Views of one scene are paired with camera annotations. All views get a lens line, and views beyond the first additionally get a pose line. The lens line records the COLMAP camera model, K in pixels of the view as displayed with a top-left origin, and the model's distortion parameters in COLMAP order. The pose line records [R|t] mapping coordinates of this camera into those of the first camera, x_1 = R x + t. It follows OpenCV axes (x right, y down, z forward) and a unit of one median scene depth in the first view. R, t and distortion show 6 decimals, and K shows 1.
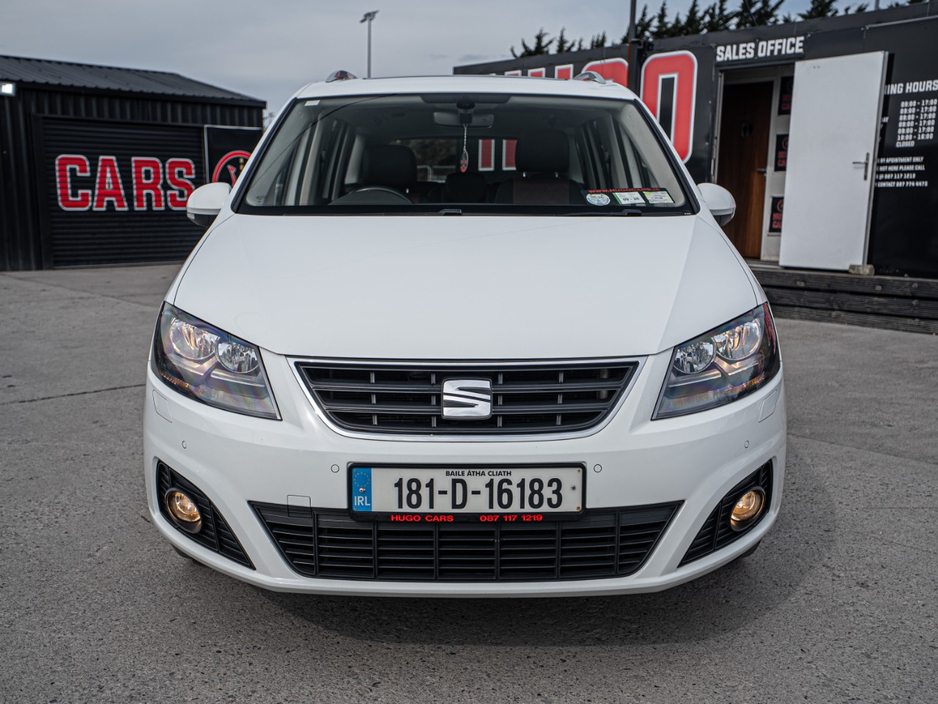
lens RADIAL K [[962.9, 0, 486.7], [0, 962.9, 354.2], [0, 0, 1]] dist [-0.020301, 0.196992]
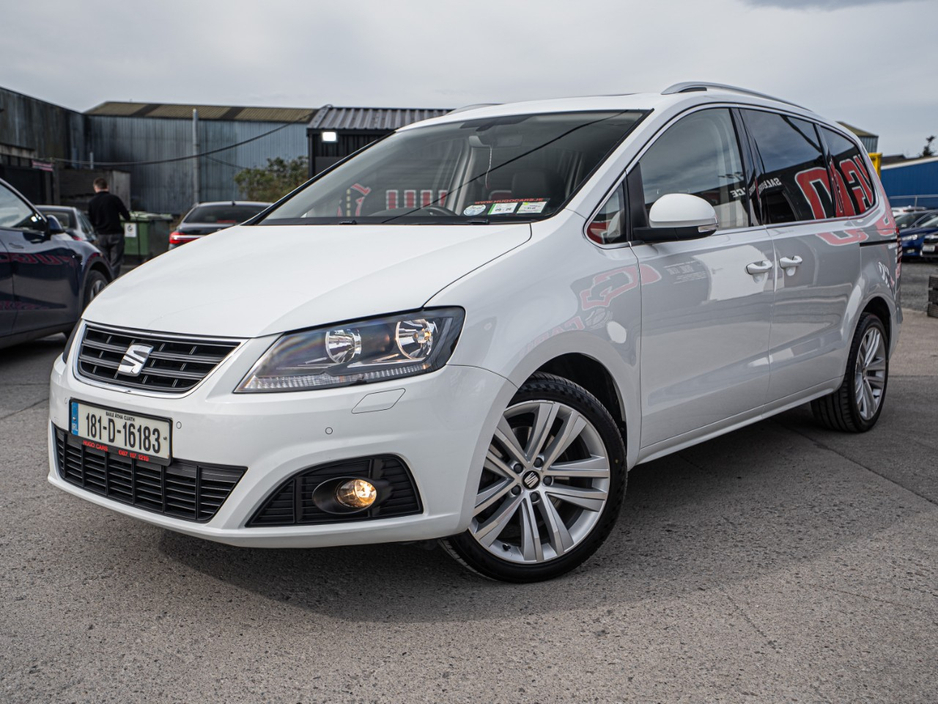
lens RADIAL K [[962.9, 0, 486.7], [0, 962.9, 354.2], [0, 0, 1]] dist [-0.020301, 0.196992]
pose [[0.783821, 0.085179, -0.615117, 1.123744], [-0.106248, 0.994337, 0.002304, -0.012675], [0.611830, 0.063549, 0.788433, 0.277430]]
